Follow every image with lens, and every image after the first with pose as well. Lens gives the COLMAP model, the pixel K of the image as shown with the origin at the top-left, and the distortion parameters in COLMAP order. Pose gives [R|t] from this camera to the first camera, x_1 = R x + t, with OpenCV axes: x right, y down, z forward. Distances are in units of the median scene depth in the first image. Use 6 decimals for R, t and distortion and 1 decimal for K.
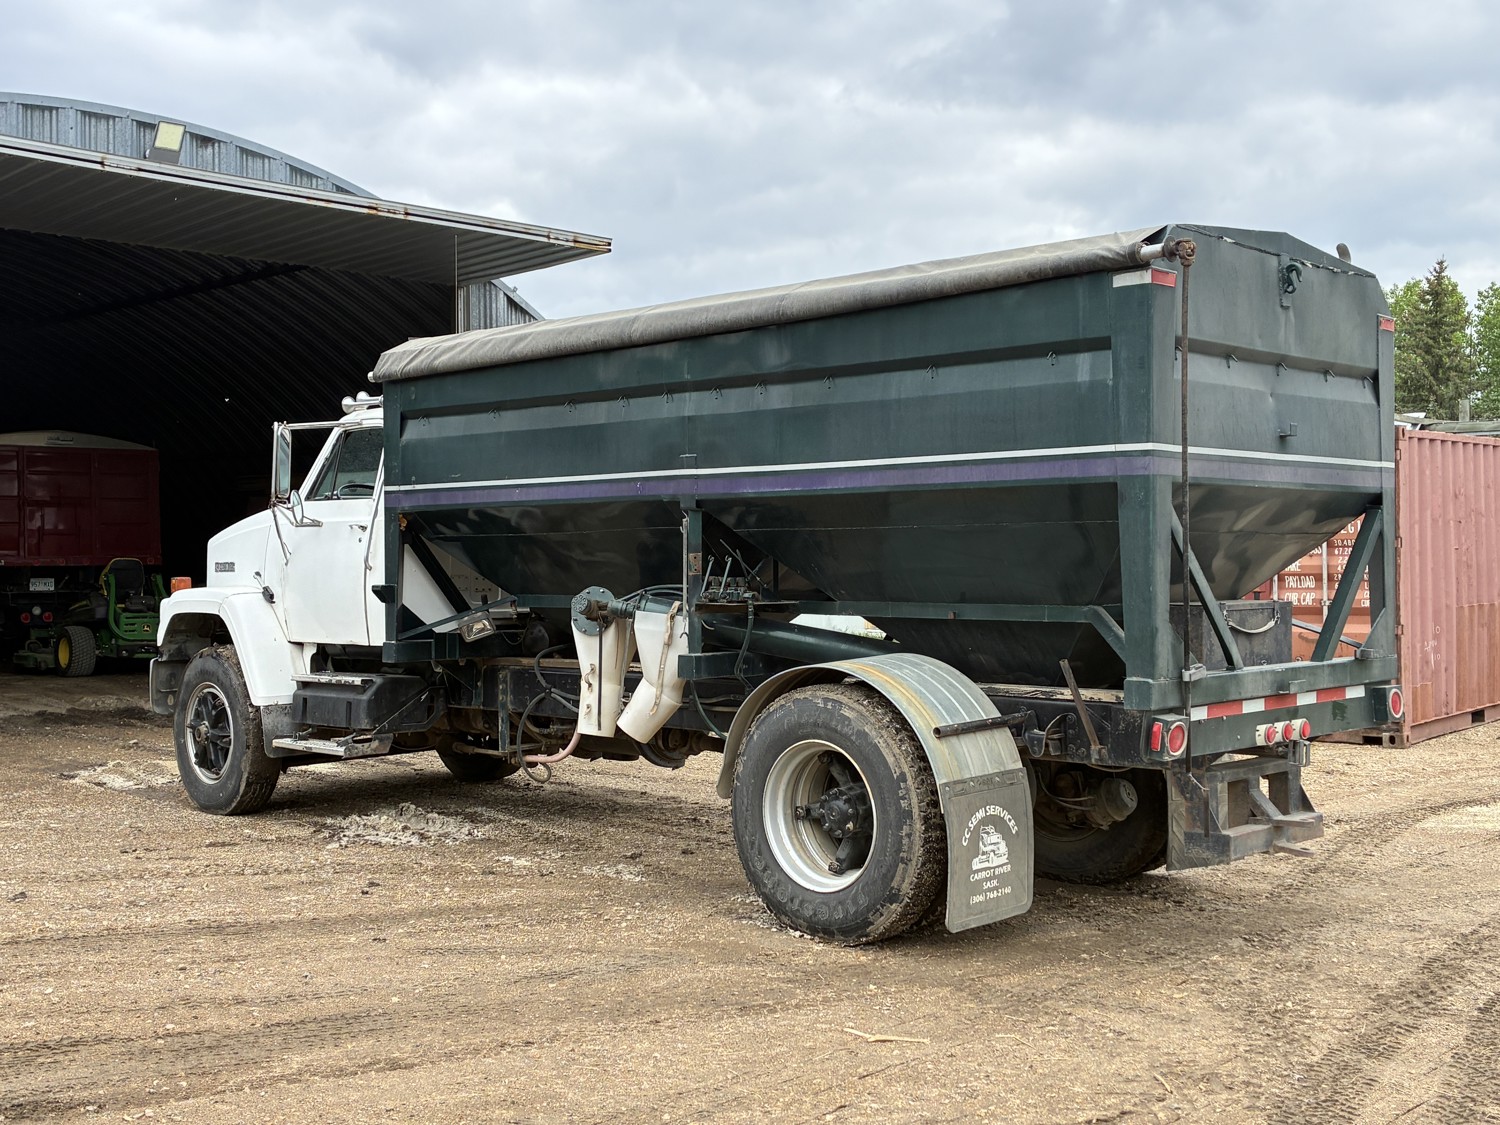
lens RADIAL K [[1724.2, 0, 750.0], [0, 1724.2, 562.5], [0, 0, 1]] dist [0.001007, -0.000492]
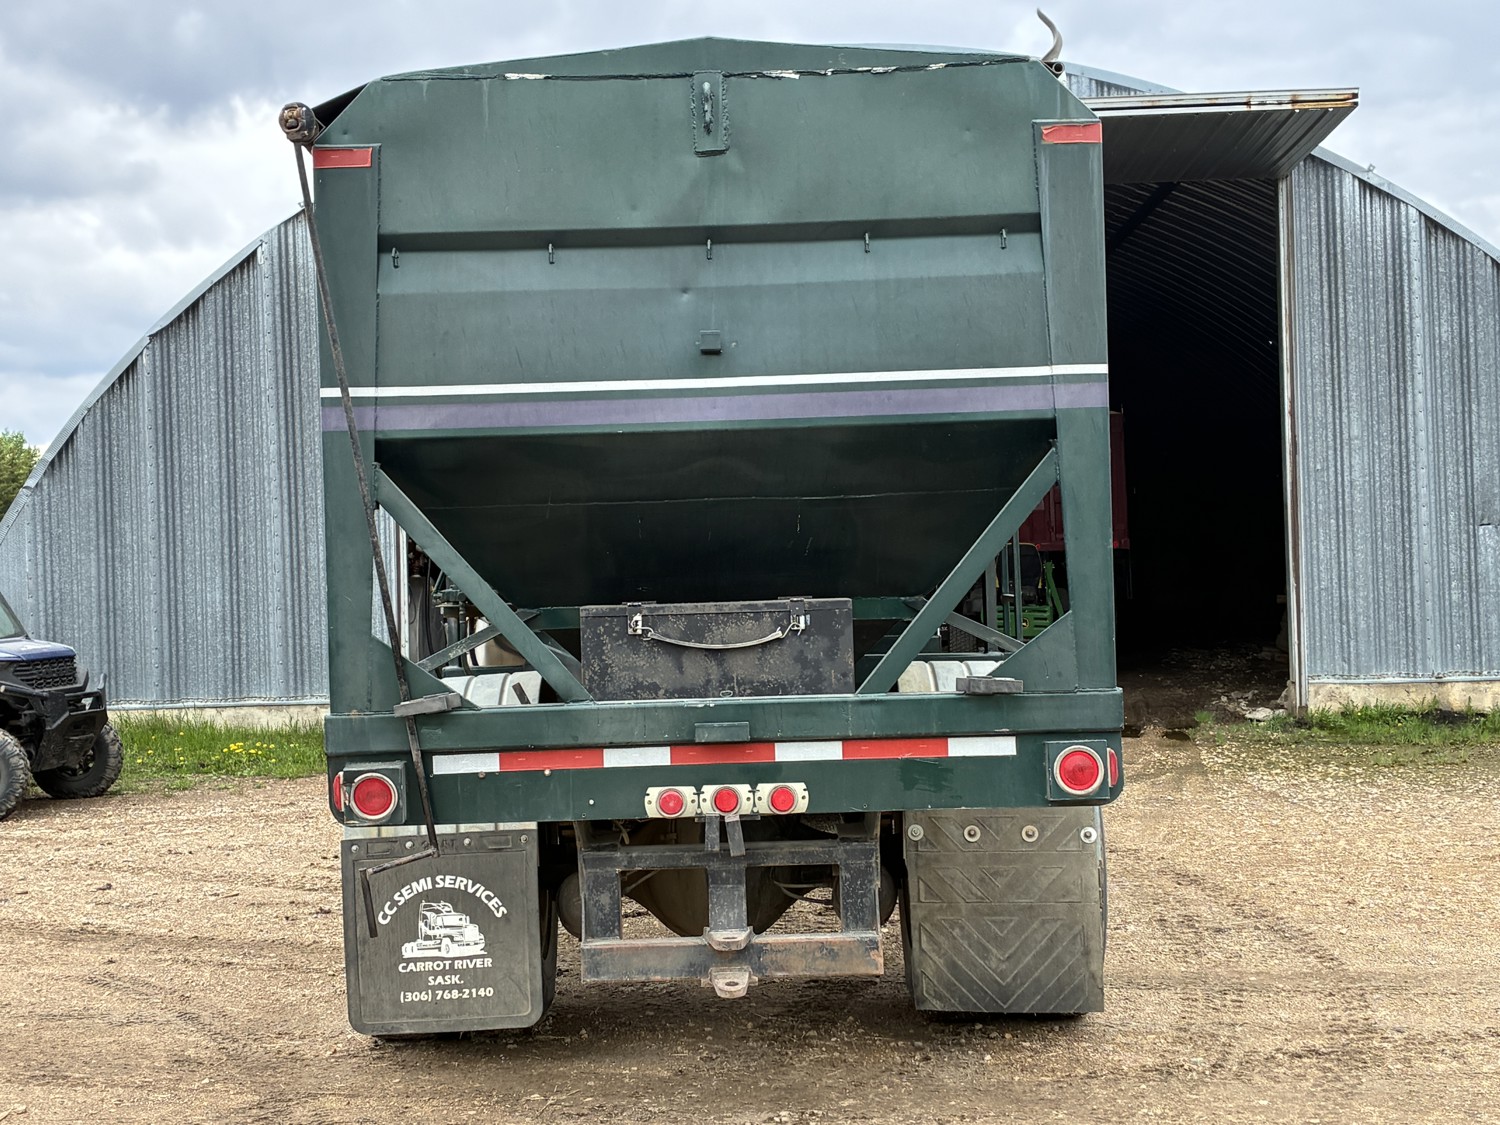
lens RADIAL K [[2153.9, 0, 750.0], [0, 2153.9, 562.5], [0, 0, 1]] dist [0.063598, -0.007134]
pose [[0.706345, -0.019140, -0.707609, 0.903648], [0.026254, 0.999655, -0.000832, 0.008910], [0.707381, -0.017990, 0.706604, 0.431939]]
